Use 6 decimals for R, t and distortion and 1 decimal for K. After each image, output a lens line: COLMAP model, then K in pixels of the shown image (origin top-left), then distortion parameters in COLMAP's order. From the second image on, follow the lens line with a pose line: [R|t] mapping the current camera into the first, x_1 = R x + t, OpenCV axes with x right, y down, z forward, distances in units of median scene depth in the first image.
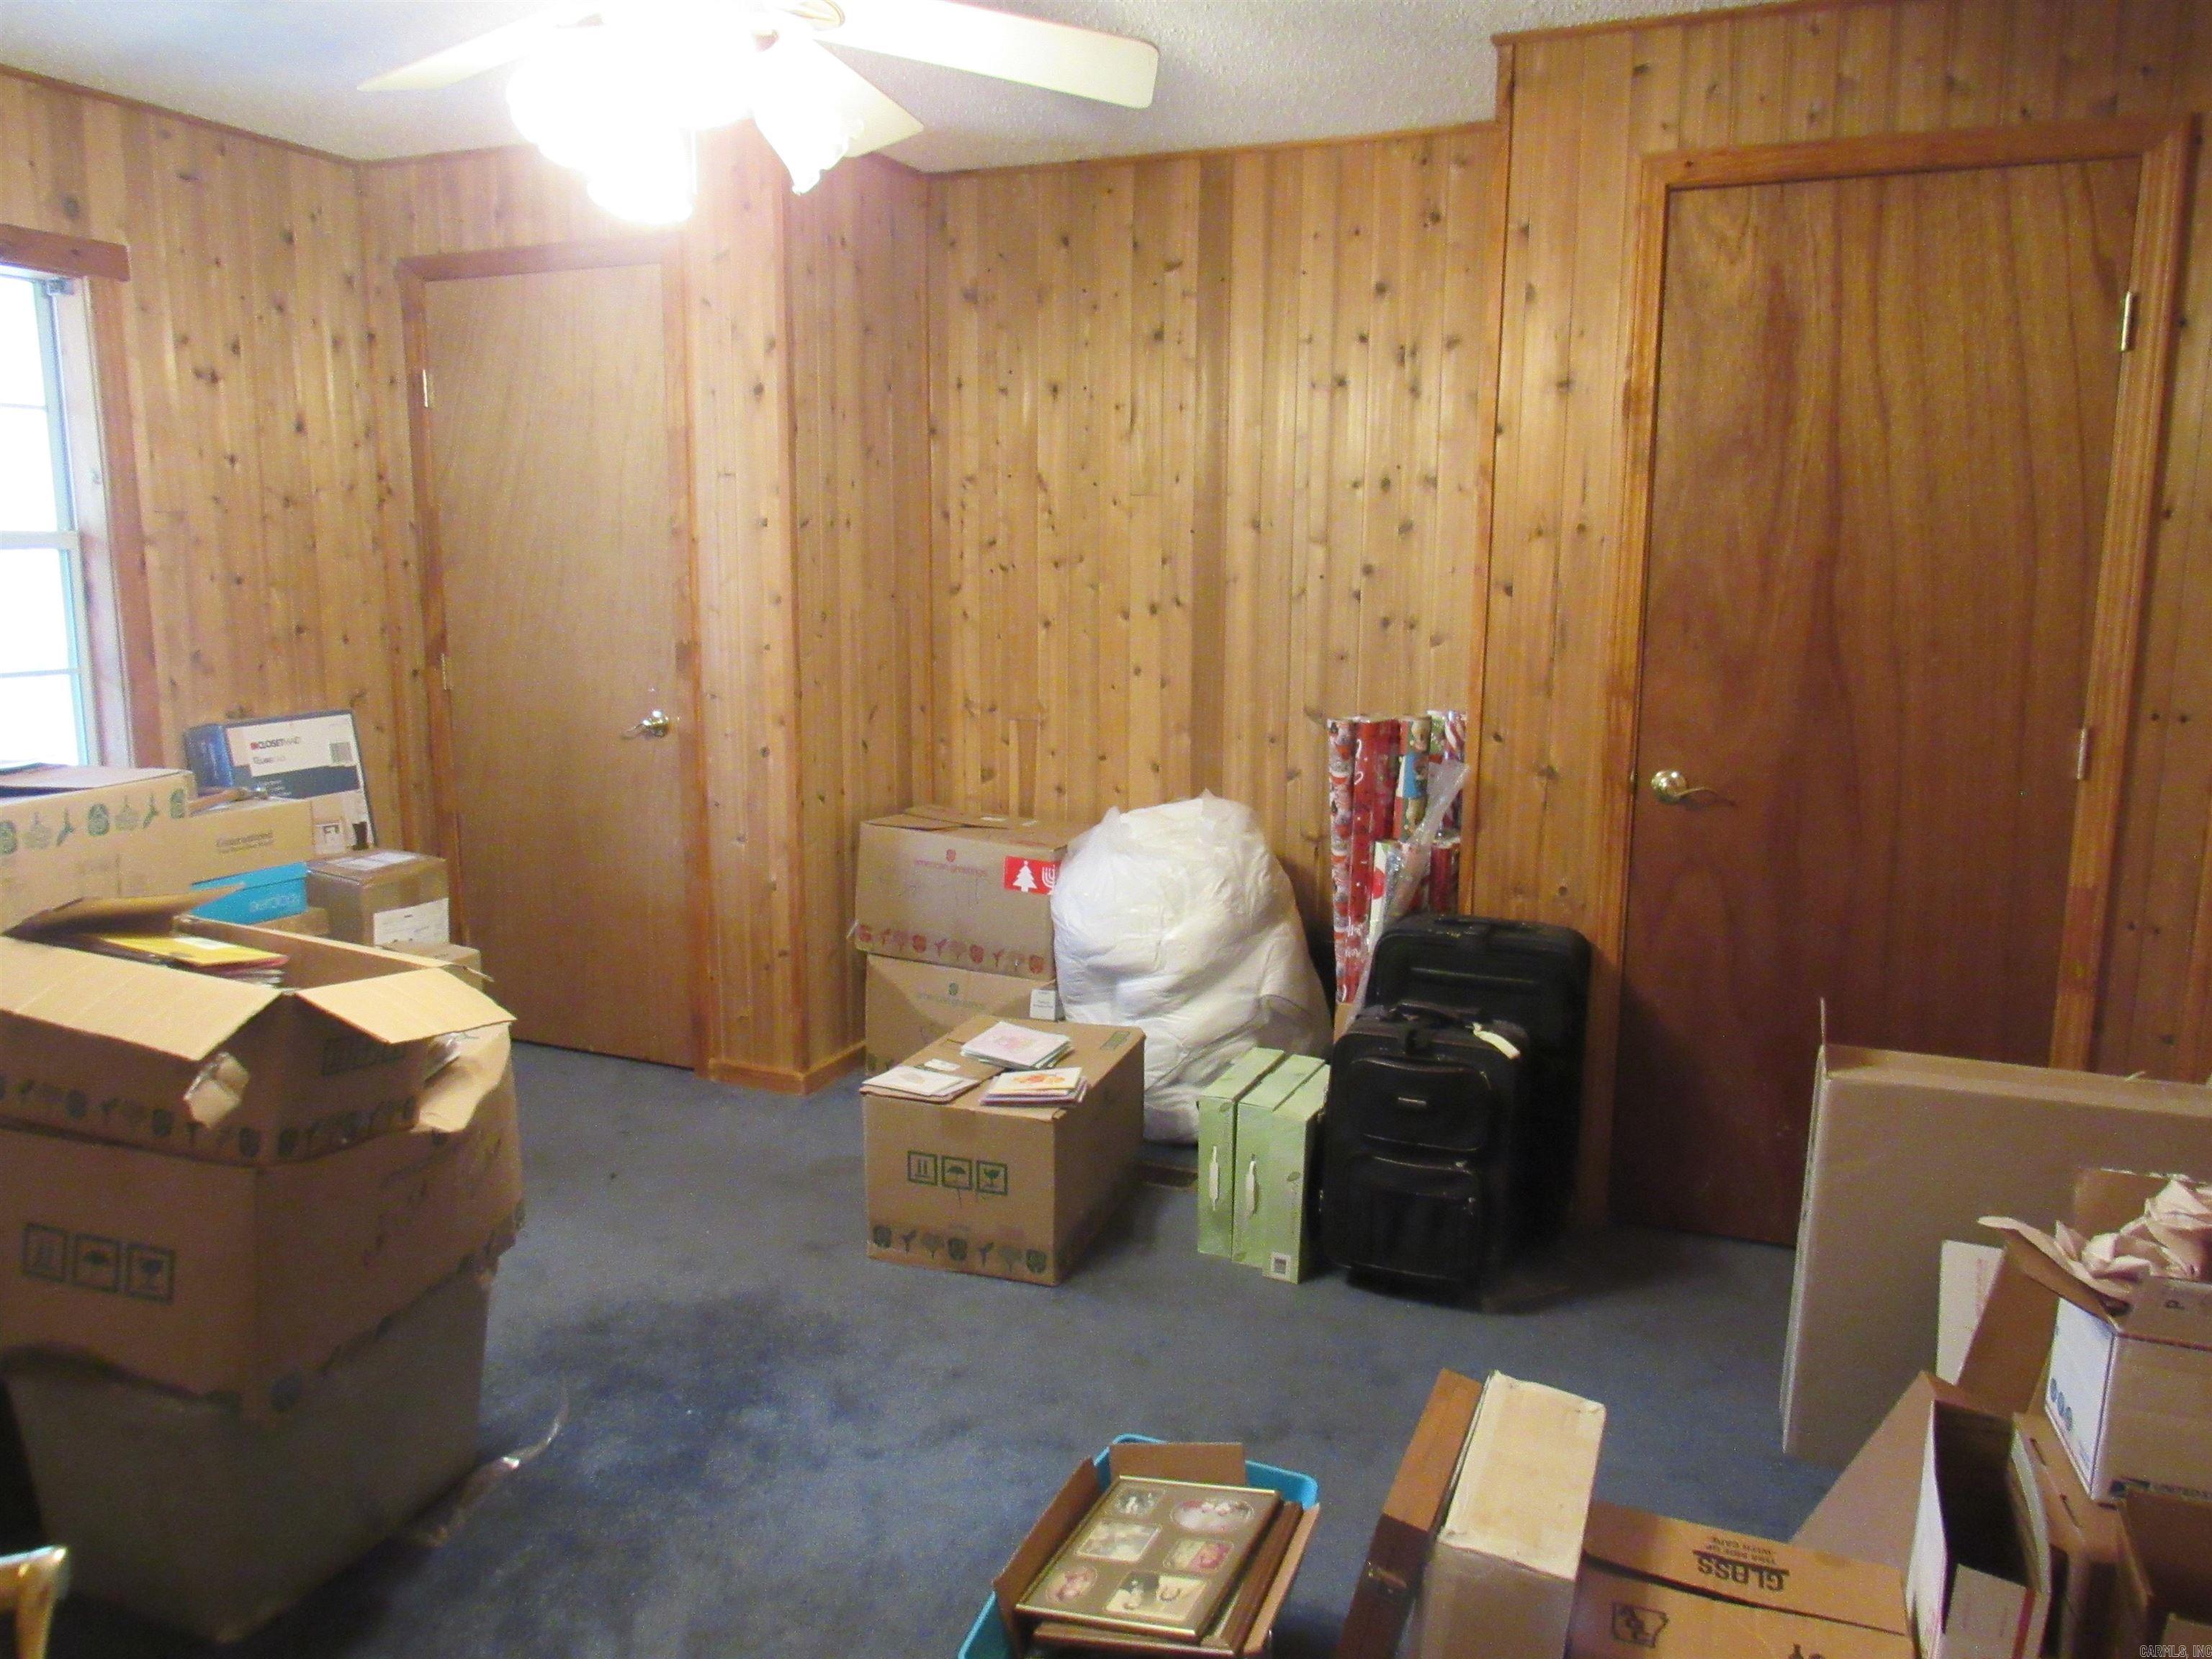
lens RADIAL K [[1583.0, 0, 1104.3], [0, 1583.0, 826.6], [0, 0, 1]] dist [-0.011608, 0.001115]
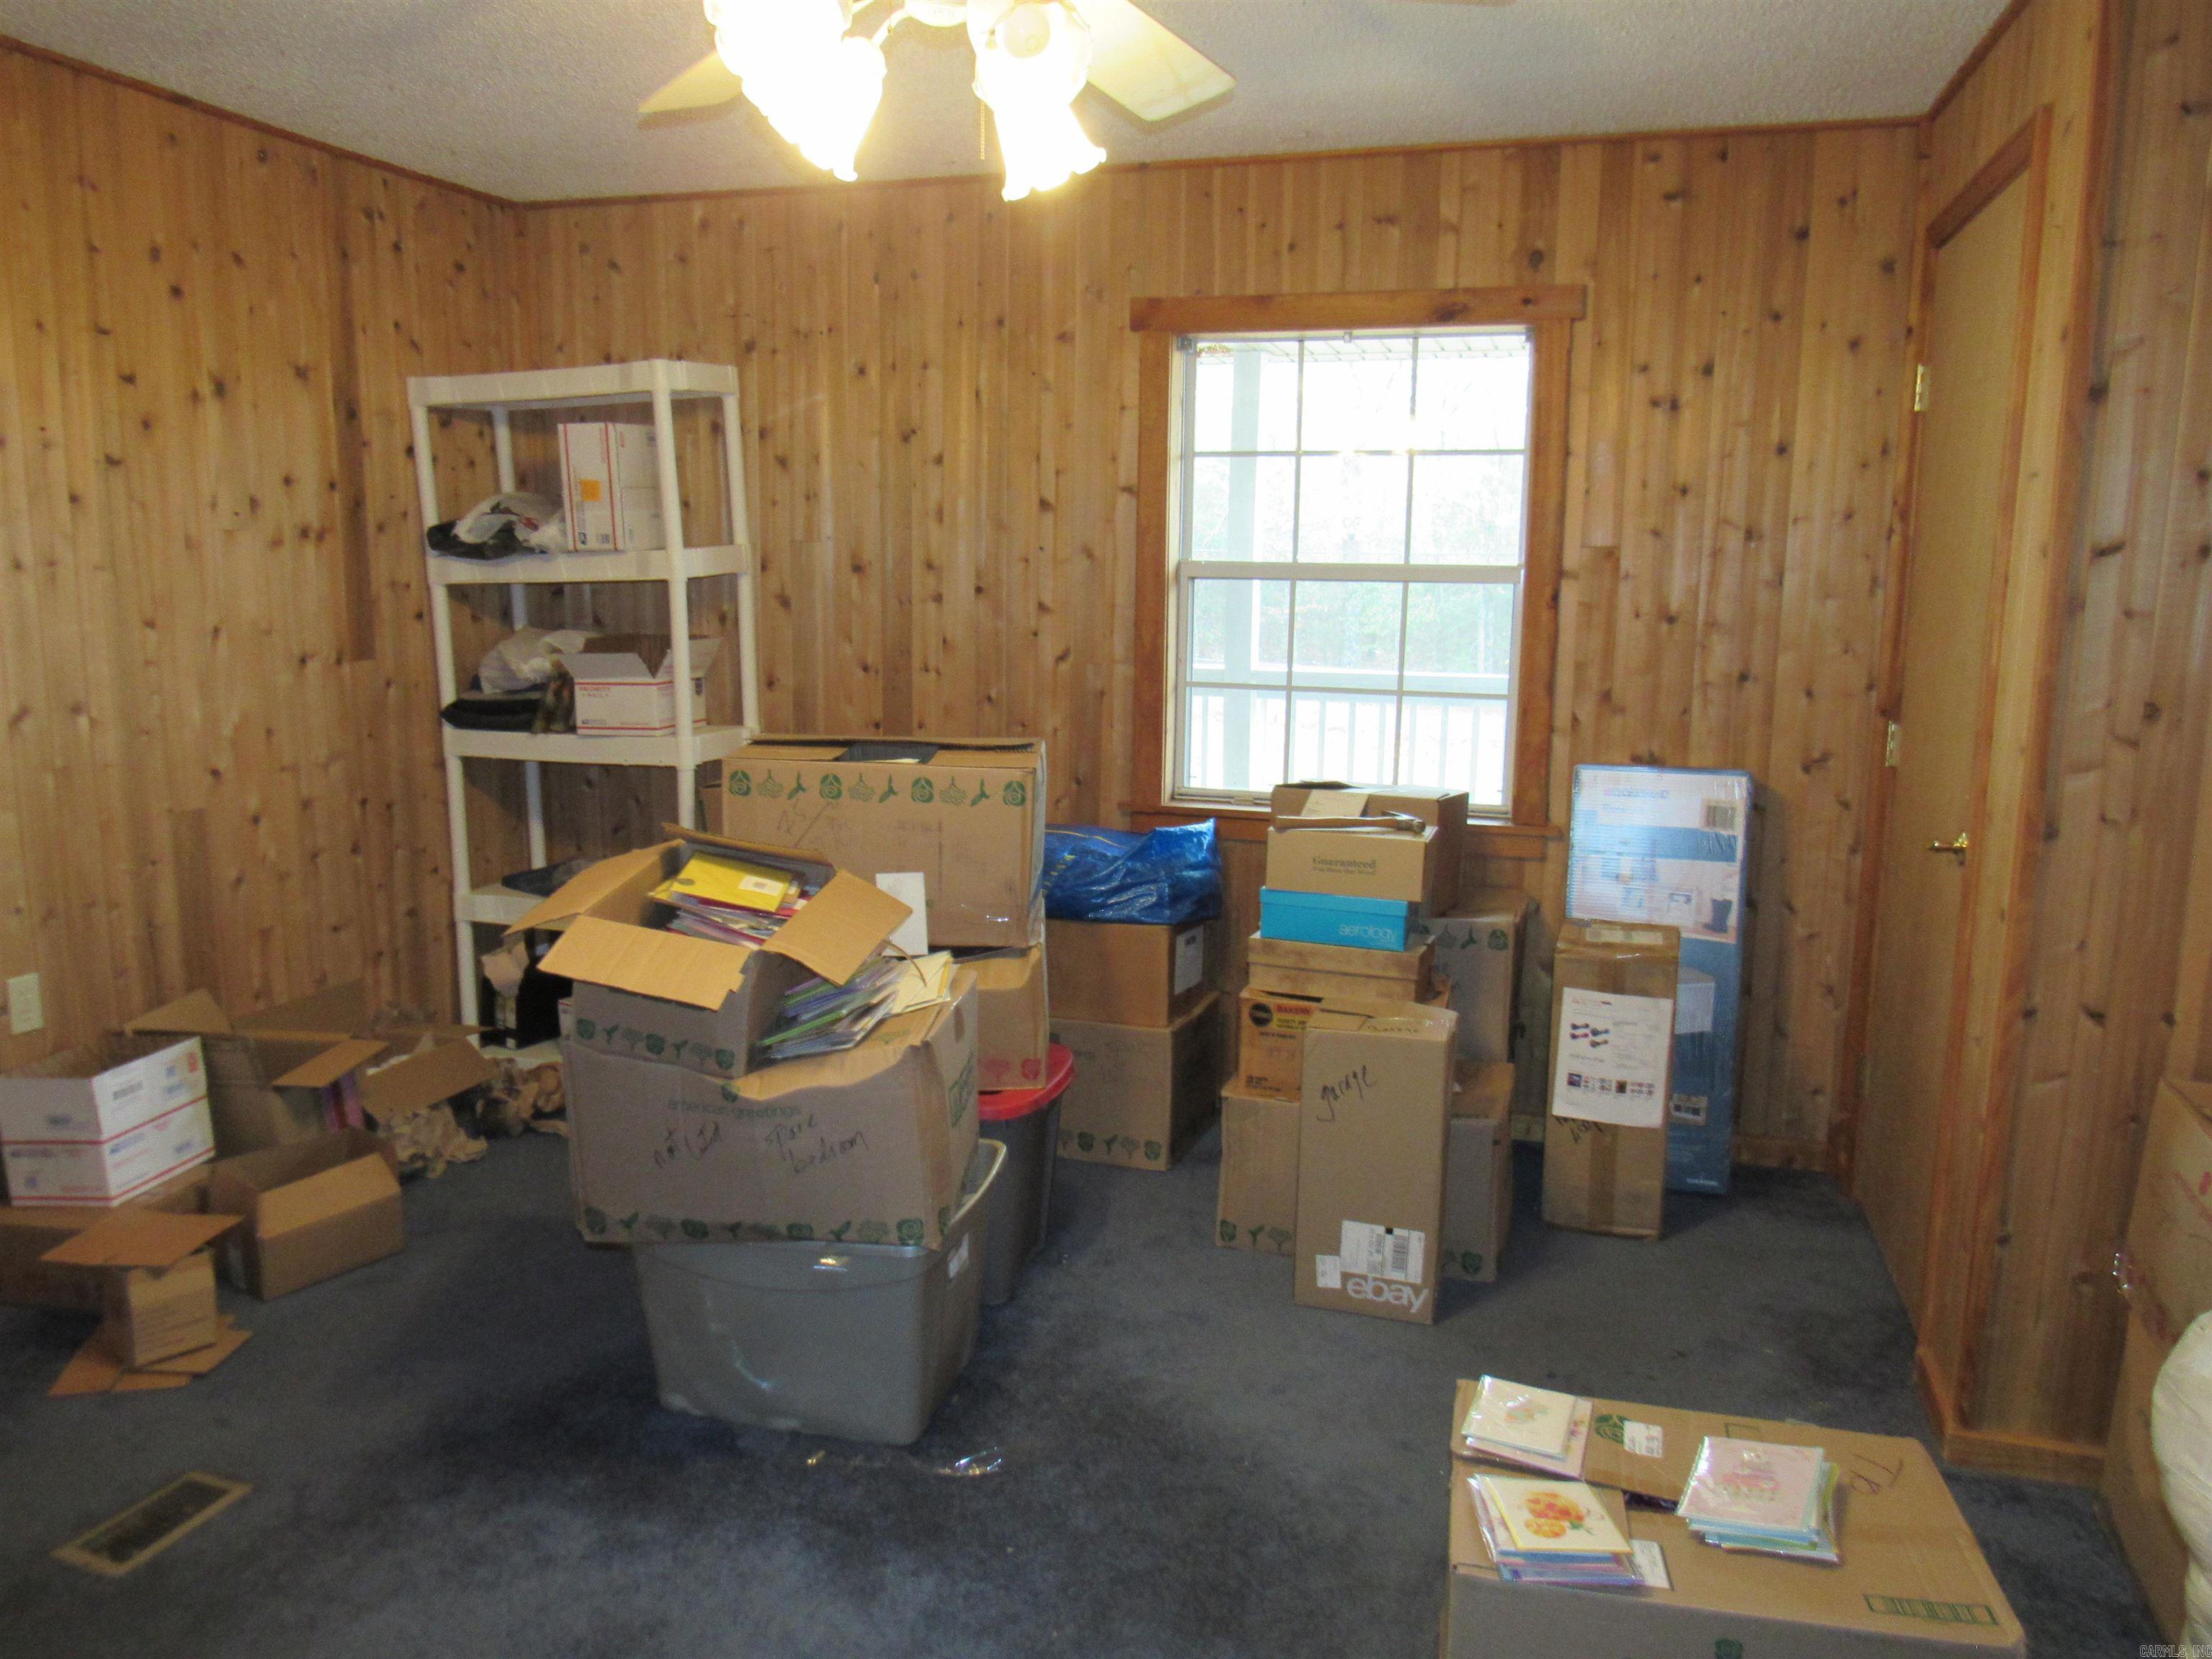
lens RADIAL K [[1583.0, 0, 1109.7], [0, 1583.0, 828.1], [0, 0, 1]] dist [-0.011608, 0.001115]
pose [[0.106169, 0.156066, -0.982024, 0.372034], [-0.186466, 0.973210, 0.134506, -0.103456], [0.976708, 0.168834, 0.132425, 0.592859]]
